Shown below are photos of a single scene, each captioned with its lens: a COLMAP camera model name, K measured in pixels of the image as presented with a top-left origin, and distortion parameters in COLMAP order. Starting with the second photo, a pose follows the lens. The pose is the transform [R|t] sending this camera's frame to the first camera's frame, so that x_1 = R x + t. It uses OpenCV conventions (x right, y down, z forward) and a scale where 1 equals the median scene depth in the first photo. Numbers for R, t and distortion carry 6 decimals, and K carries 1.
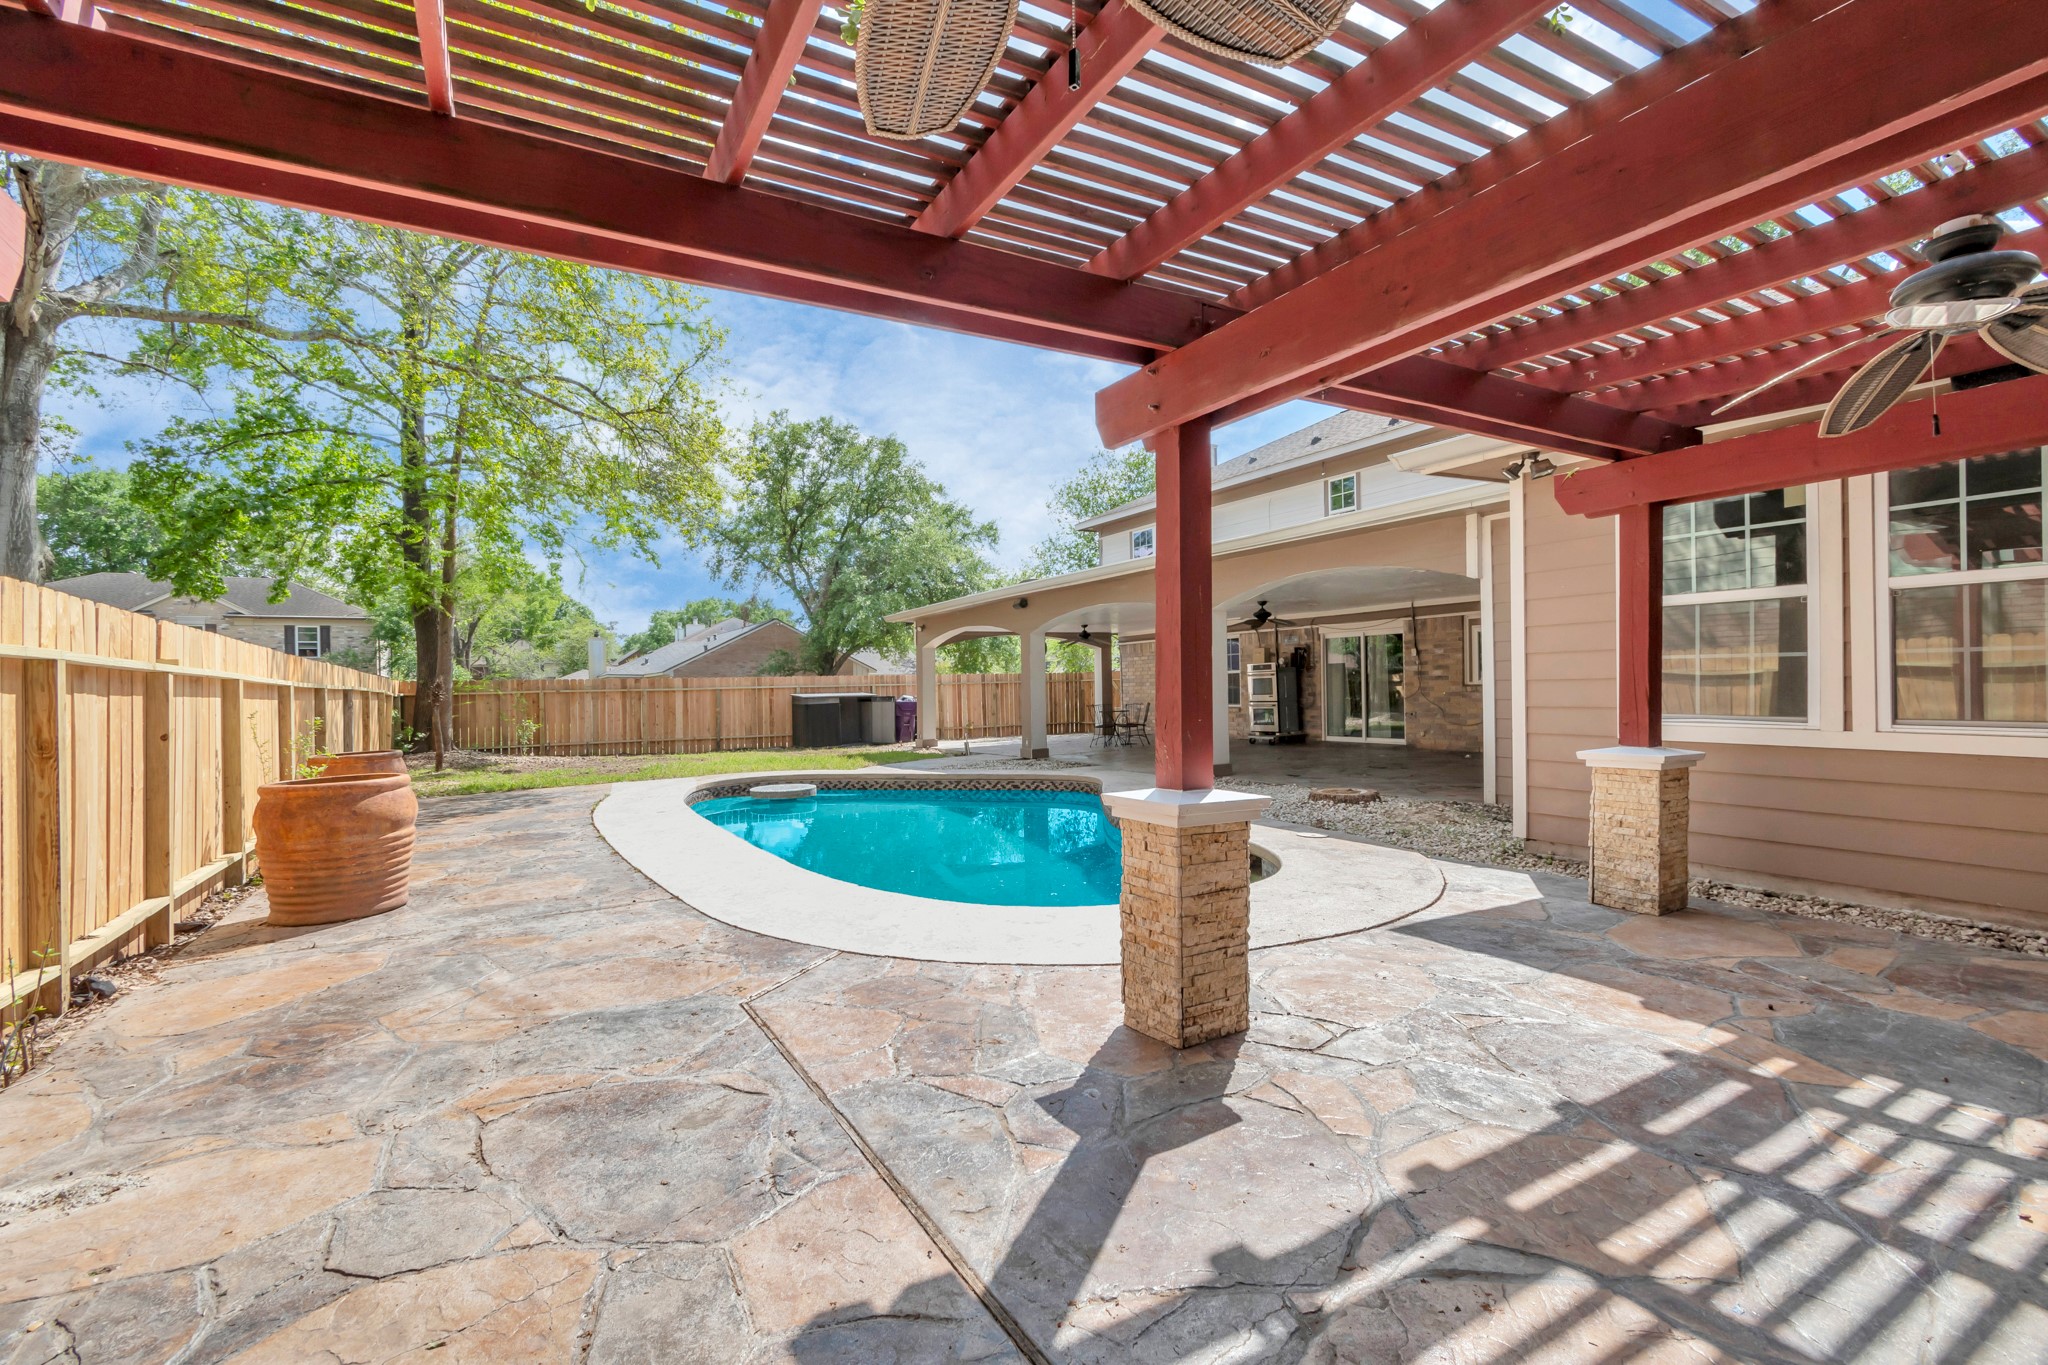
lens RADIAL K [[897.3, 0, 1024.0], [0, 897.3, 682.5], [0, 0, 1]] dist [0.005644, -0.003176]
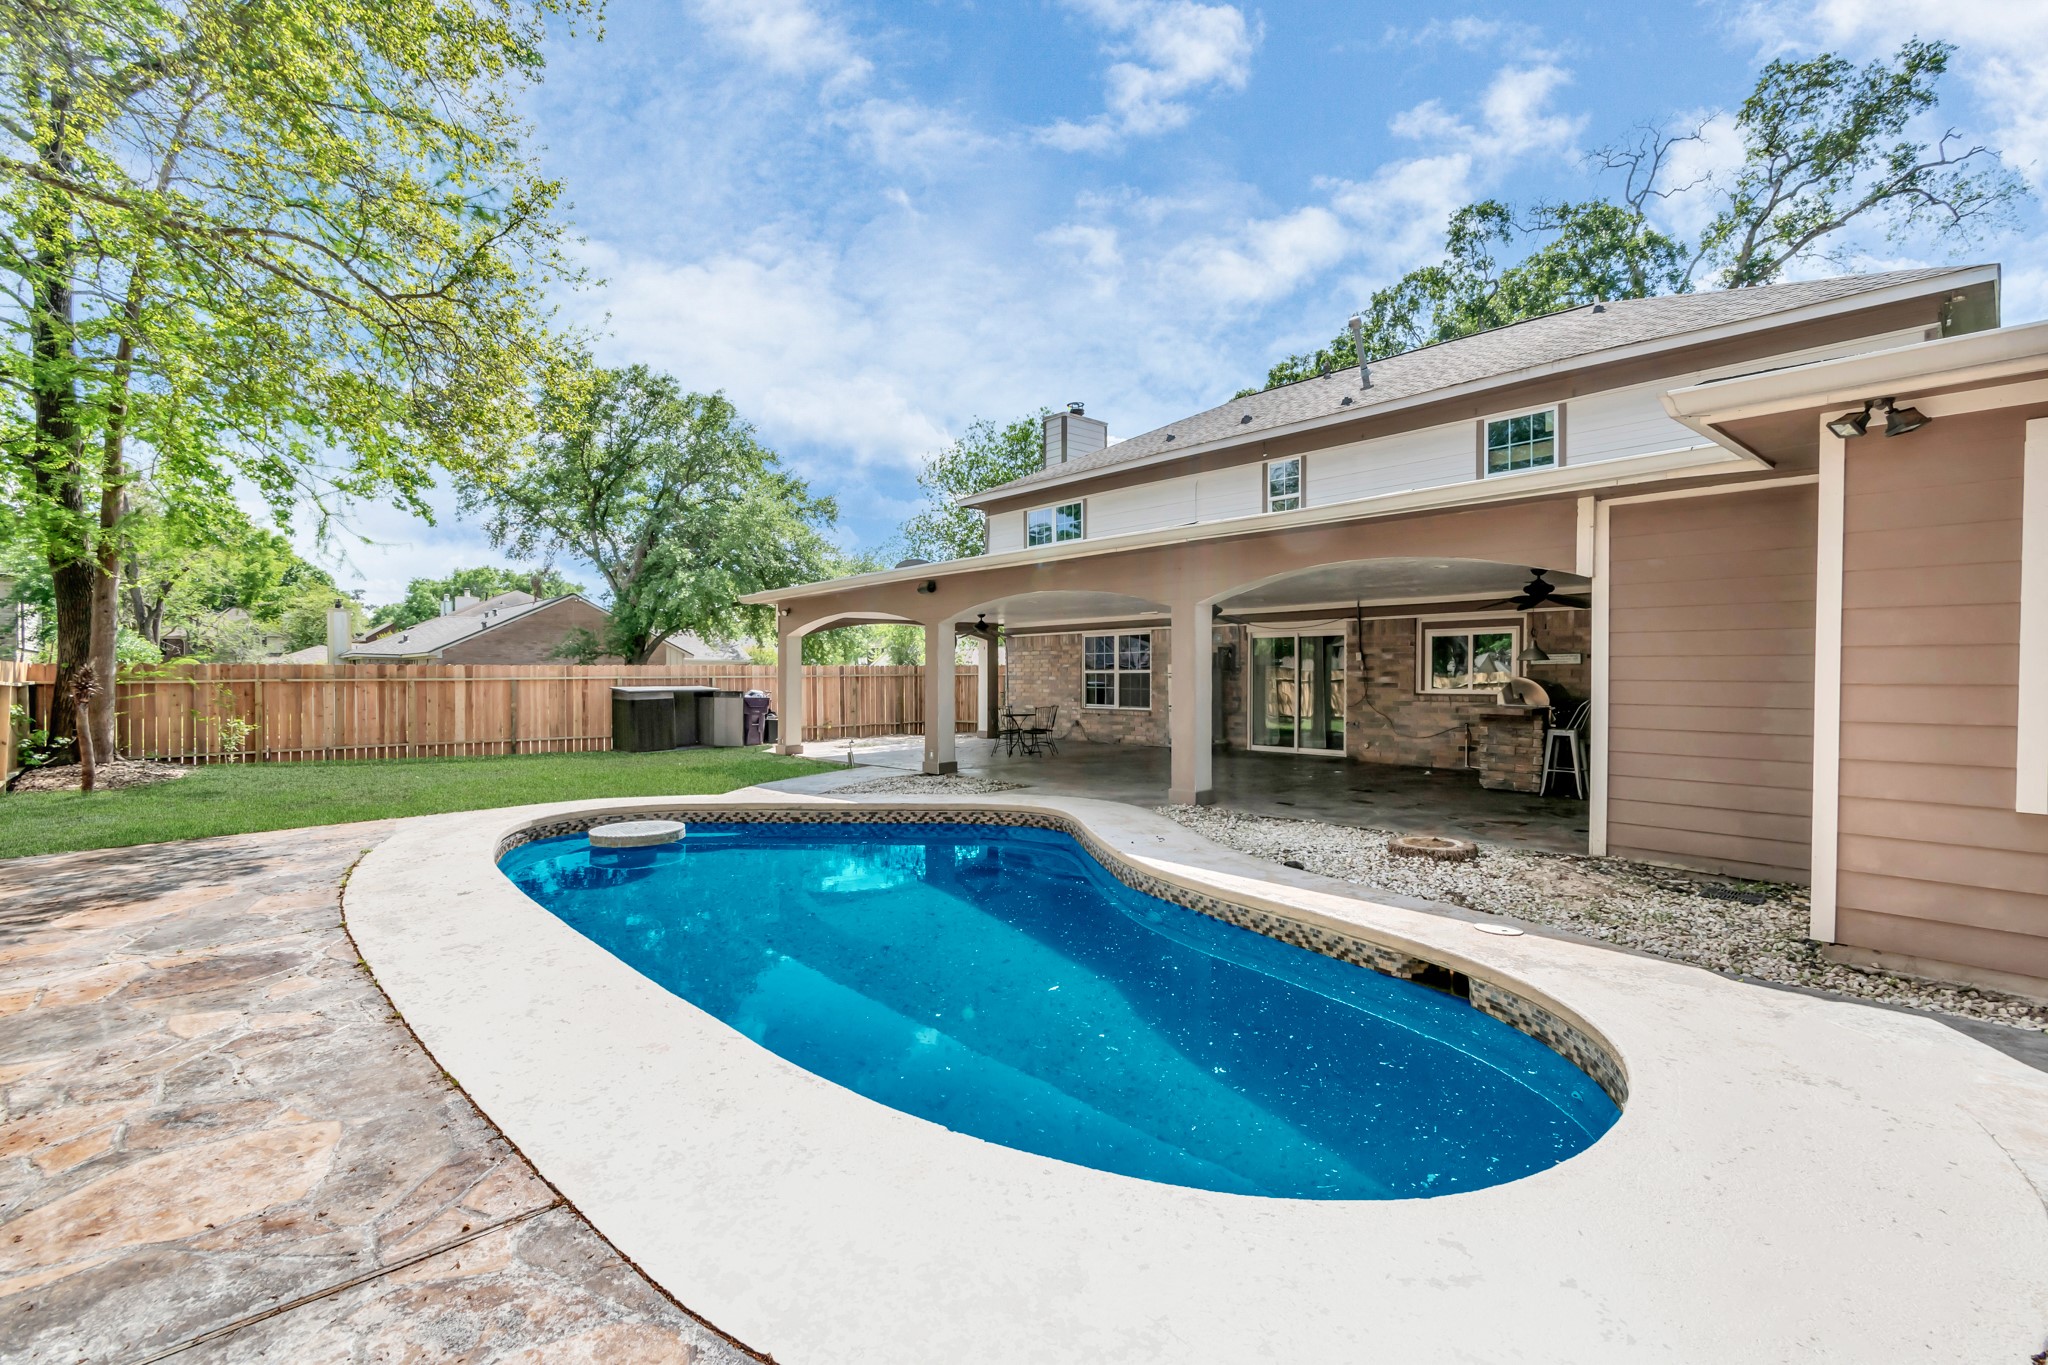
lens RADIAL K [[897.3, 0, 1024.0], [0, 897.3, 682.5], [0, 0, 1]] dist [0.005644, -0.003176]
pose [[0.978146, 0.015784, 0.207319, -0.053767], [-0.018697, 0.999752, 0.012102, -0.007230], [-0.207077, -0.015713, 0.978199, 0.105721]]
